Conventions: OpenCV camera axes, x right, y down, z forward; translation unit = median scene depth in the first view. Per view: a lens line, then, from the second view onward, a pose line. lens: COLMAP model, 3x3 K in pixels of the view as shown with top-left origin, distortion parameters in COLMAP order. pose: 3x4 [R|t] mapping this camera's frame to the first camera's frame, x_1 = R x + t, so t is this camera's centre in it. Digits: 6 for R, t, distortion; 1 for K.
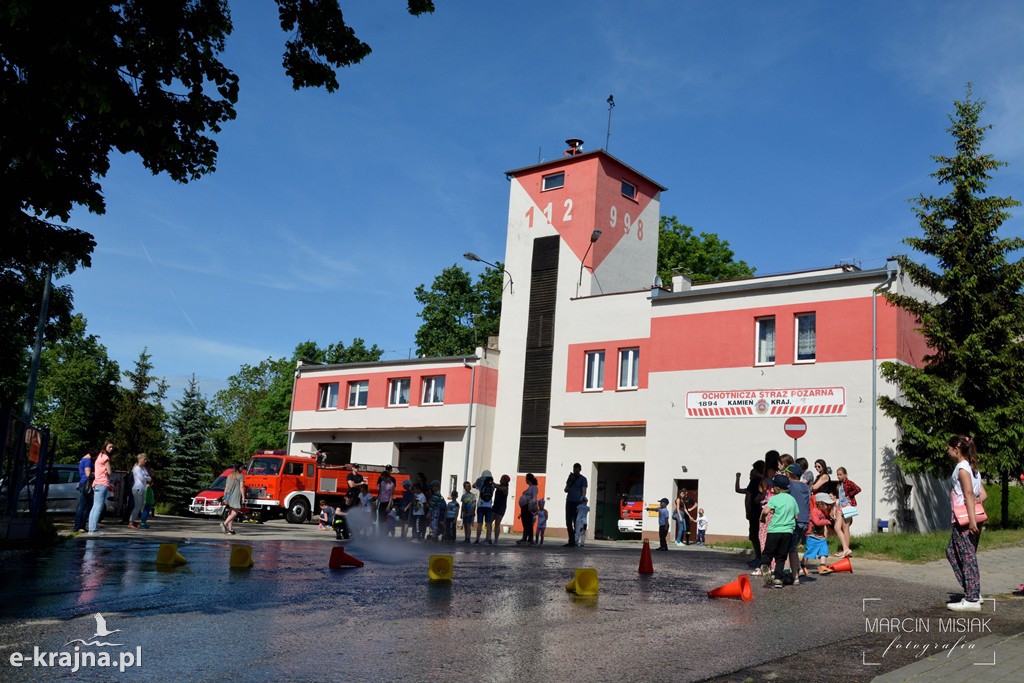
lens RADIAL K [[1069.5, 0, 512.3], [0, 1069.5, 346.2], [0, 0, 1]] dist [-0.004228, 0.000000]
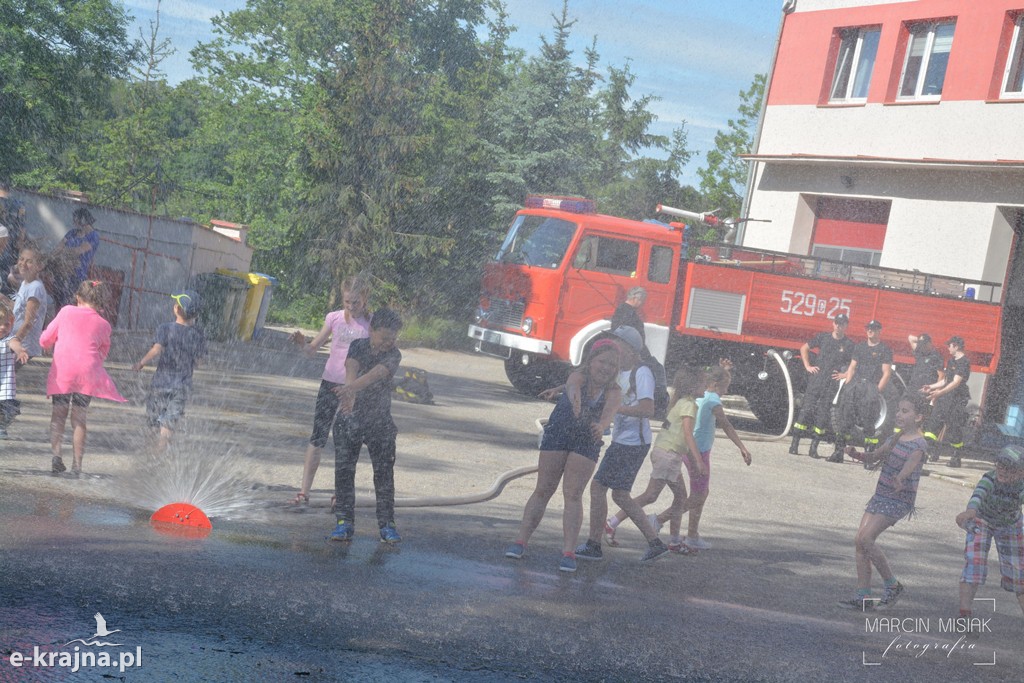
lens RADIAL K [[2214.3, 0, 508.0], [0, 2214.3, 339.7], [0, 0, 1]] dist [0.547551, 0.000000]
pose [[0.889157, 0.104946, -0.445406, 0.080073], [-0.038729, 0.987113, 0.155270, 0.028072], [0.455960, -0.120810, 0.881762, 0.311422]]
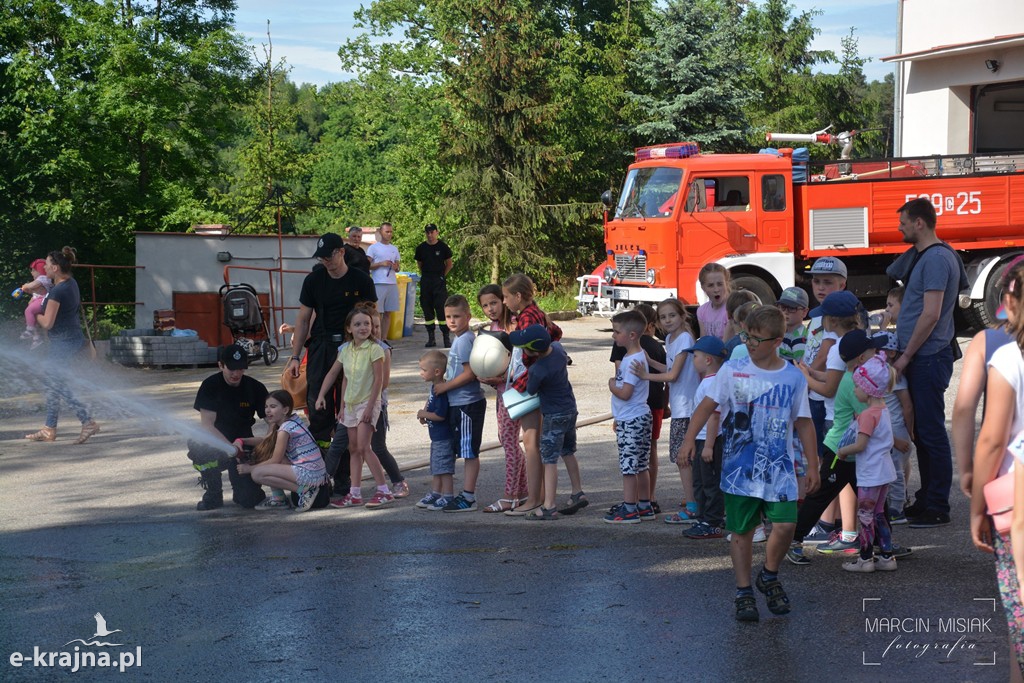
lens RADIAL K [[2505.6, 0, 513.7], [0, 2505.6, 341.4], [0, 0, 1]] dist [0.698484, 0.000000]
pose [[0.839863, -0.041584, -0.541203, 0.163729], [0.150887, 0.975650, 0.159187, 0.018321], [0.521405, -0.215355, 0.825687, 0.245405]]
